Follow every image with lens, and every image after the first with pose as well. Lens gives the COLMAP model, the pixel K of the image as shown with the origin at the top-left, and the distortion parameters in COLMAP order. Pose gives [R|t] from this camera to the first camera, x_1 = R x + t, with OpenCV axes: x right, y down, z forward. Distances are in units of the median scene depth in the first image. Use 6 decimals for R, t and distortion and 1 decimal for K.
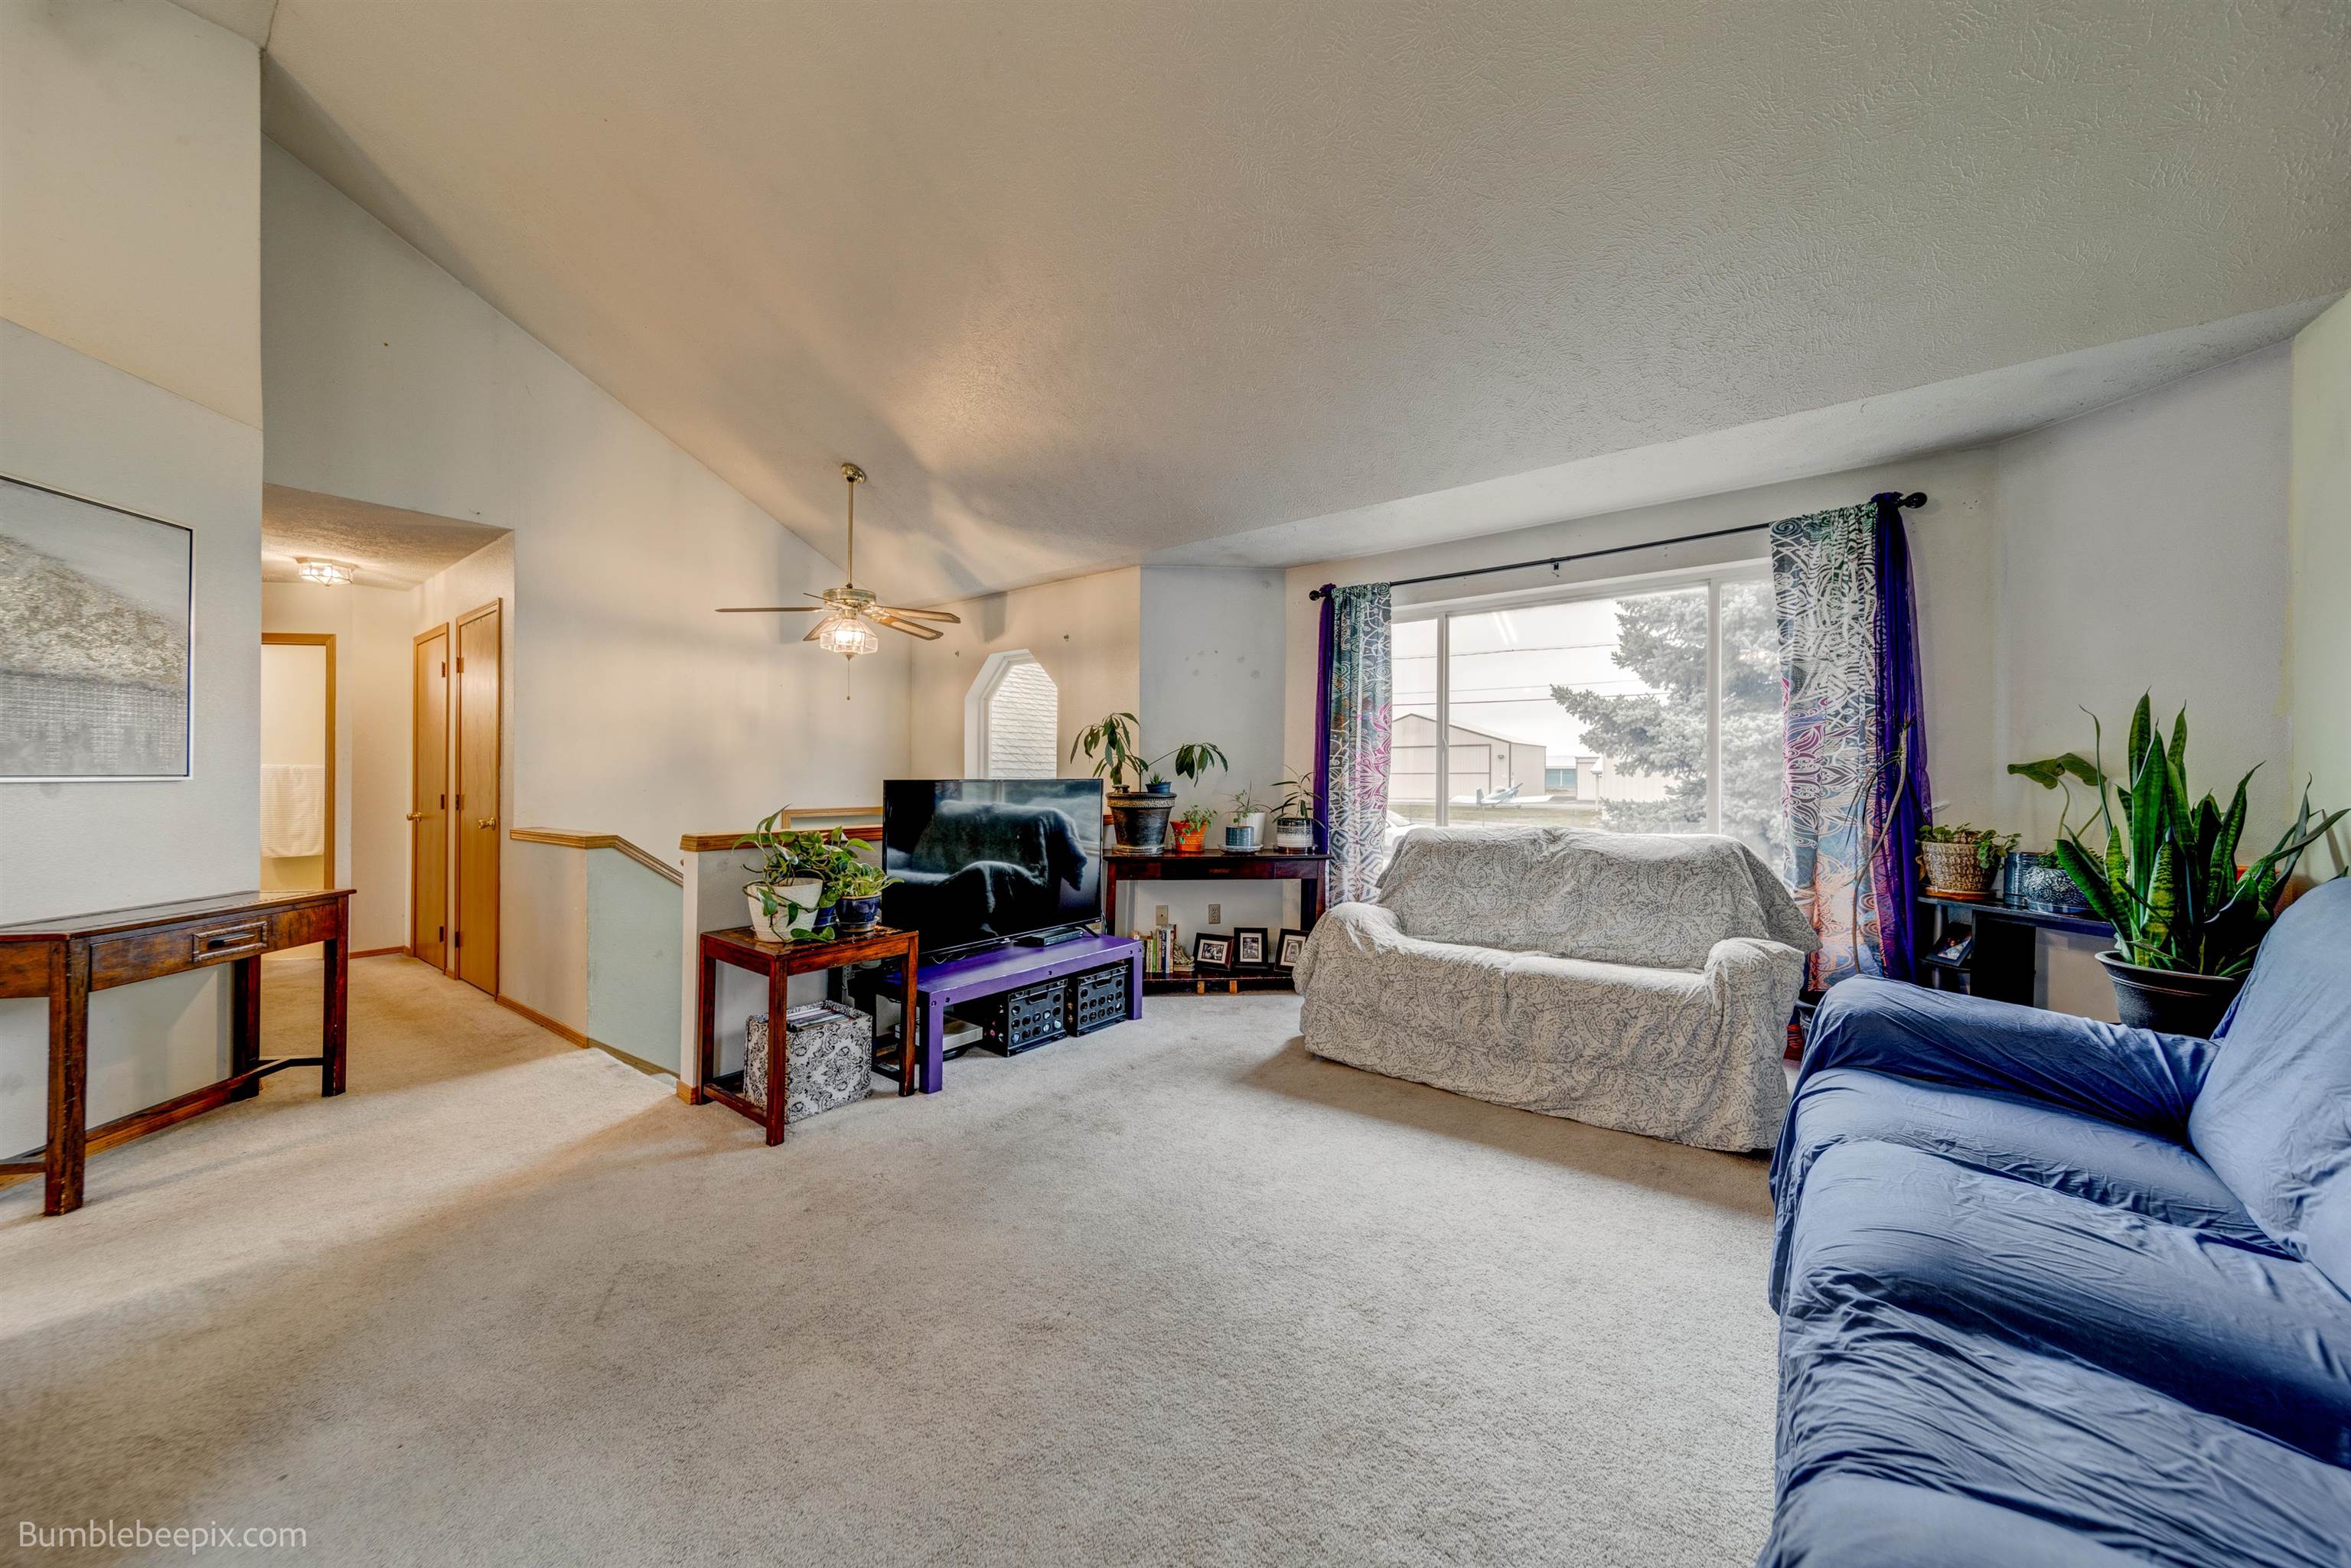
lens RADIAL K [[826.4, 0, 1156.1], [0, 826.4, 778.6], [0, 0, 1]] dist [0.007090, -0.000048]
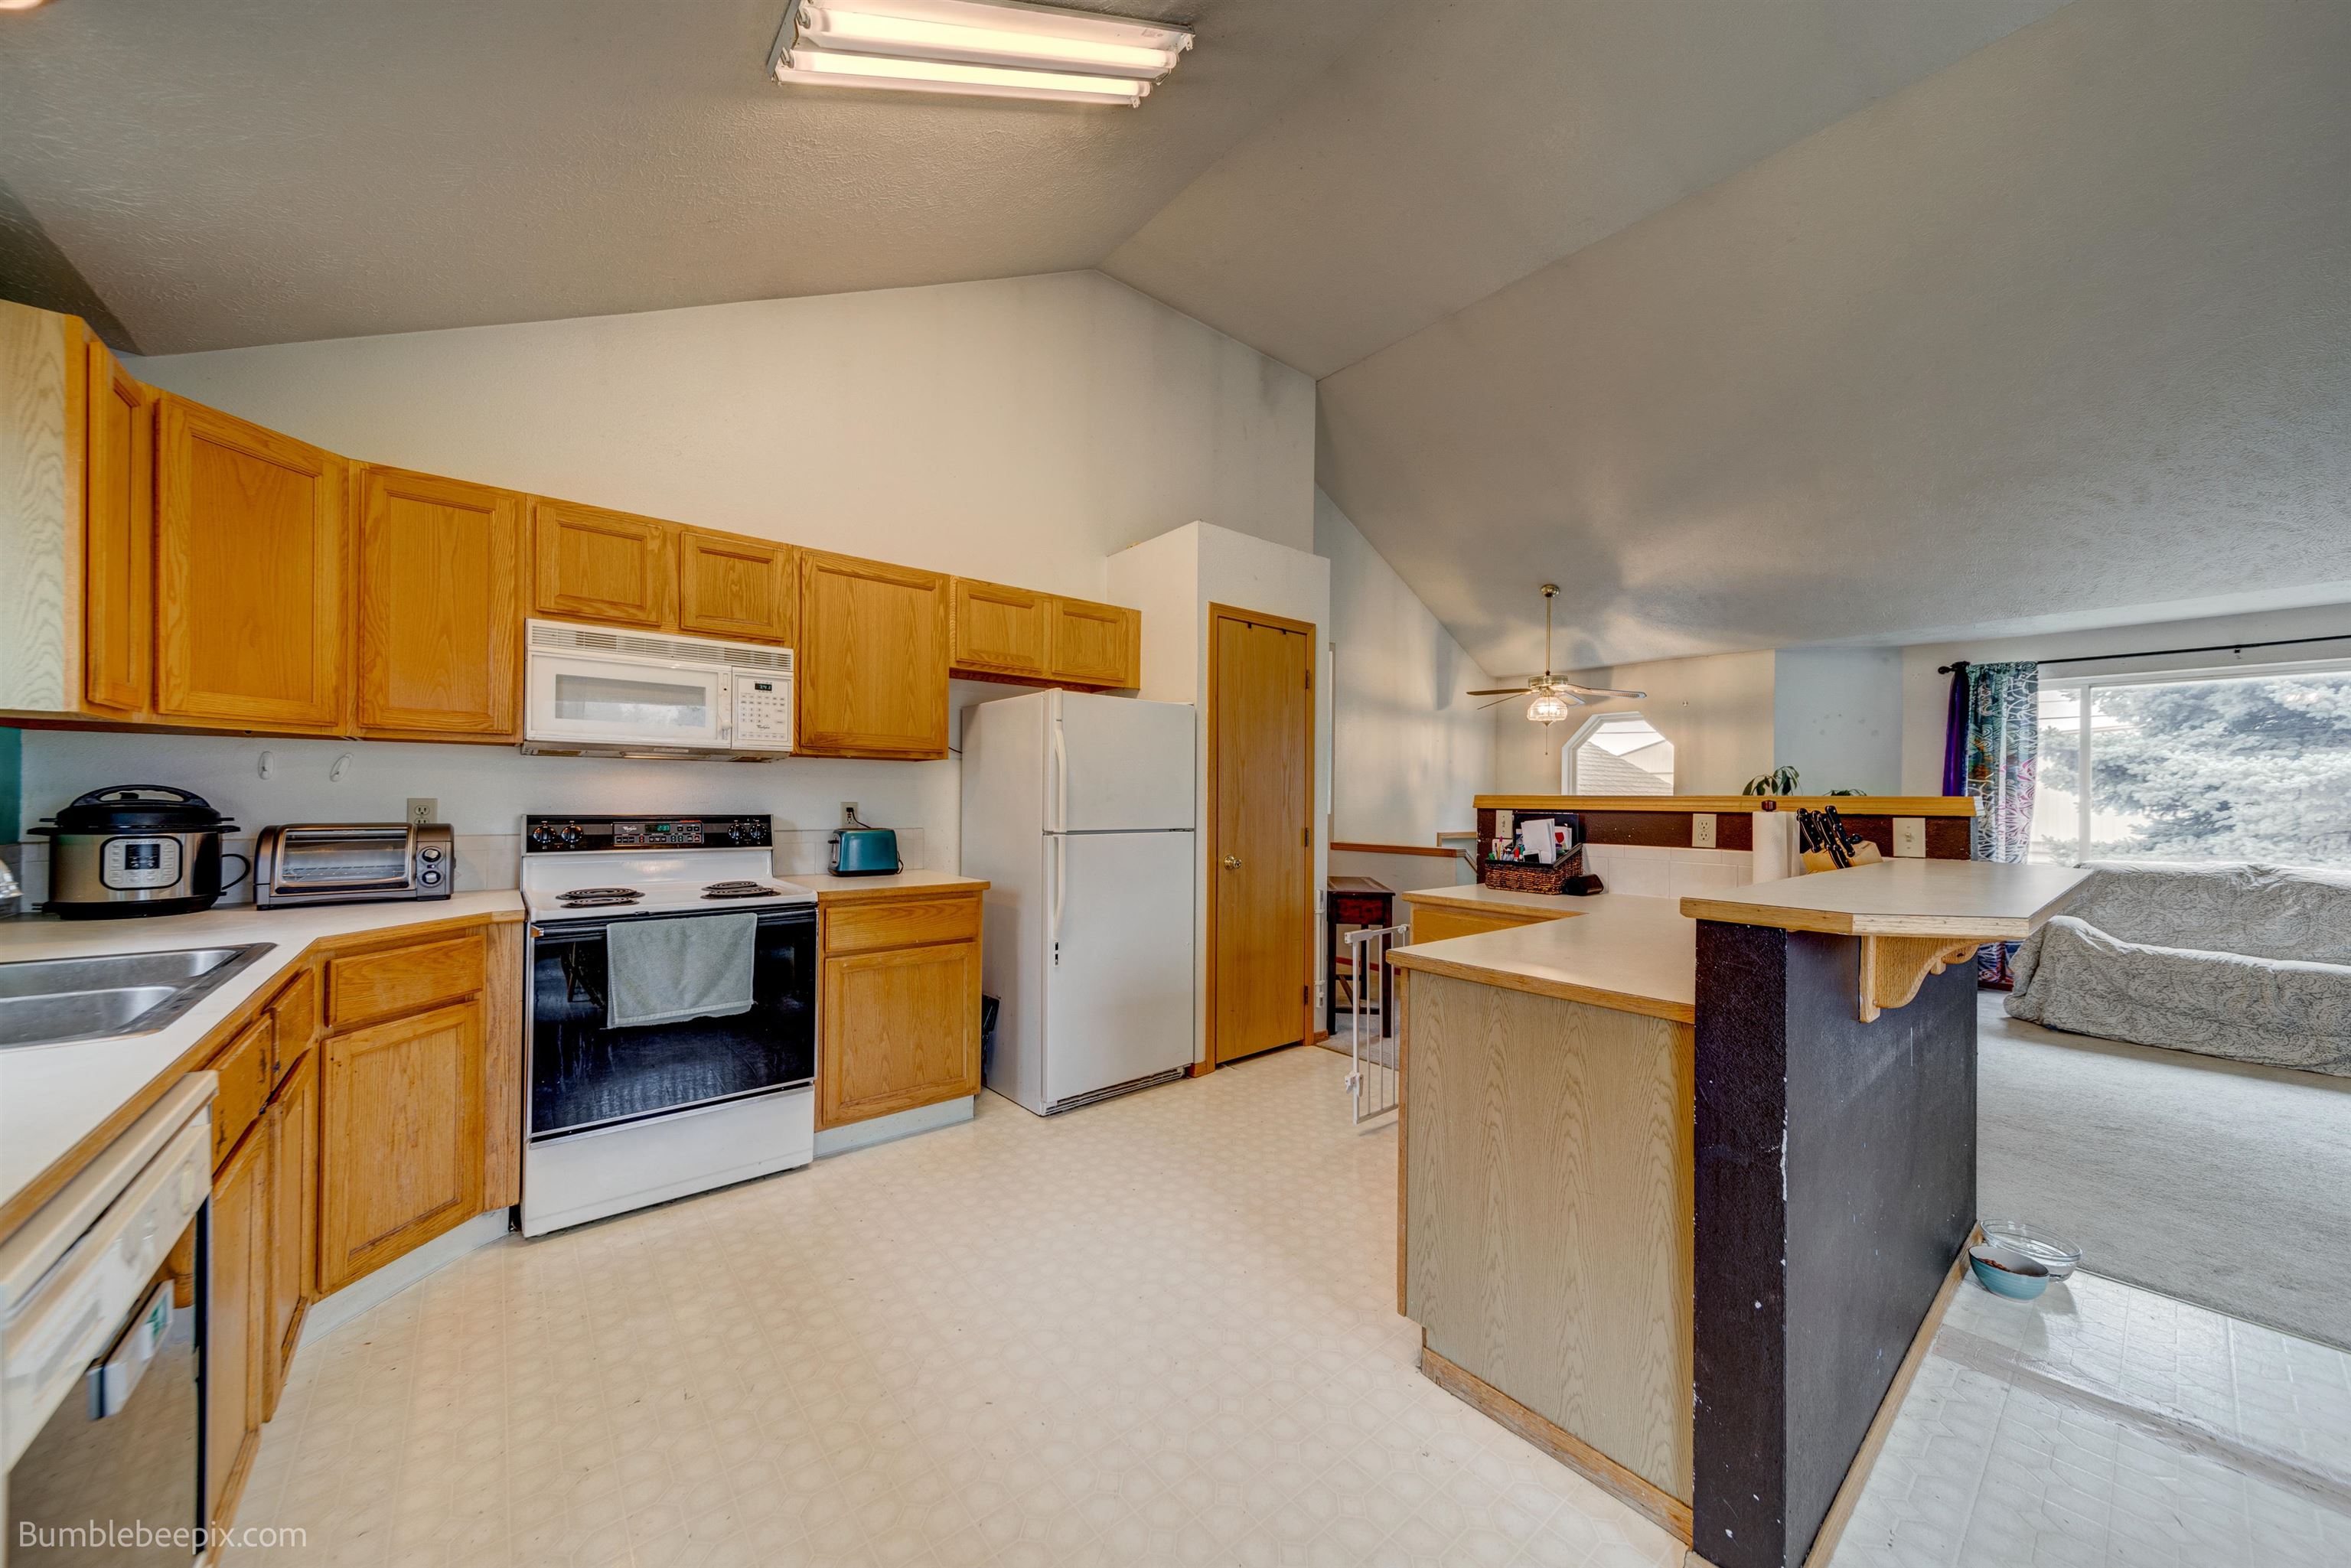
lens RADIAL K [[826.4, 0, 1170.9], [0, 826.4, 794.7], [0, 0, 1]] dist [0.007090, -0.000048]
pose [[0.975086, 0.012867, -0.221454, -0.692950], [-0.014522, 0.999877, -0.005847, -0.012106], [0.221351, 0.008917, 0.975153, -0.491429]]
